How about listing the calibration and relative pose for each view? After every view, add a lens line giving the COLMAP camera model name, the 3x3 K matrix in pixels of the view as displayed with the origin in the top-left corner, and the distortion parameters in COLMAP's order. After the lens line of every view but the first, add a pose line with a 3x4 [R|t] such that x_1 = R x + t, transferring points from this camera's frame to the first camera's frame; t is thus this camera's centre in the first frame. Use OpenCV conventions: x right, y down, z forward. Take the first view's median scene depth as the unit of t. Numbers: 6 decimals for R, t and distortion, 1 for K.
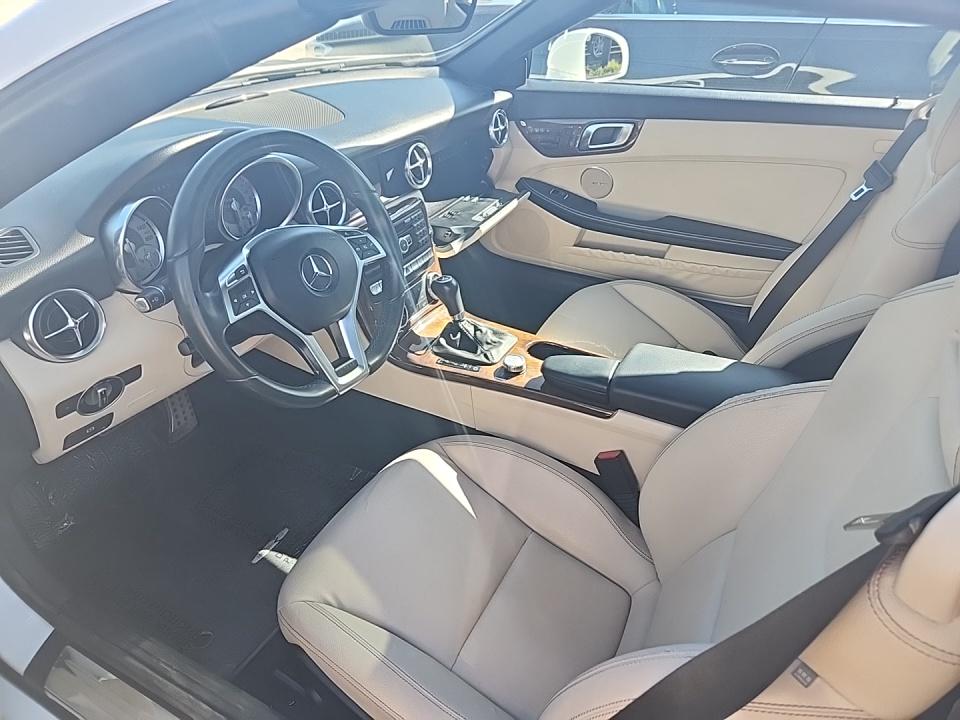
lens RADIAL K [[646.5, 0, 480.6], [0, 646.5, 358.8], [0, 0, 1]] dist [0.049535, -0.040751]
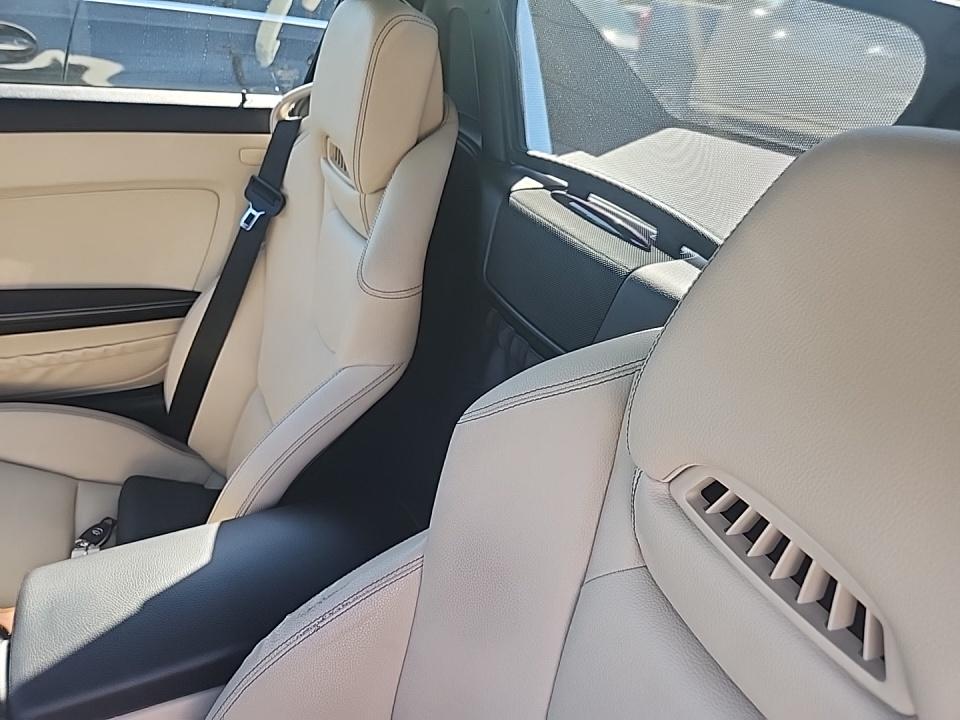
lens RADIAL K [[646.5, 0, 477.8], [0, 646.5, 363.6], [0, 0, 1]] dist [0.049535, -0.040751]
pose [[0.569067, -0.336608, 0.750238, 0.104859], [0.325677, 0.930028, 0.170243, -0.143348], [-0.755048, 0.147455, 0.638874, 0.347993]]
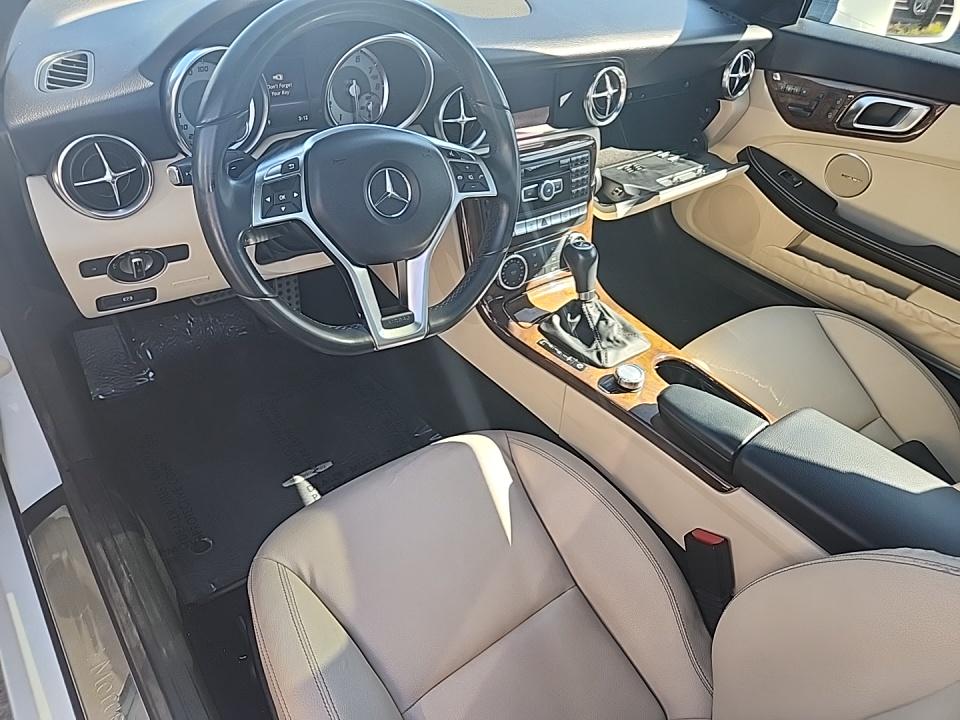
lens RADIAL K [[646.5, 0, 470.6], [0, 646.5, 363.1], [0, 0, 1]] dist [0.049535, -0.040751]
pose [[0.907154, 0.326152, -0.265888, 0.076414], [-0.300359, 0.944409, 0.133699, -0.051273], [0.294713, -0.041424, 0.954688, 0.194853]]
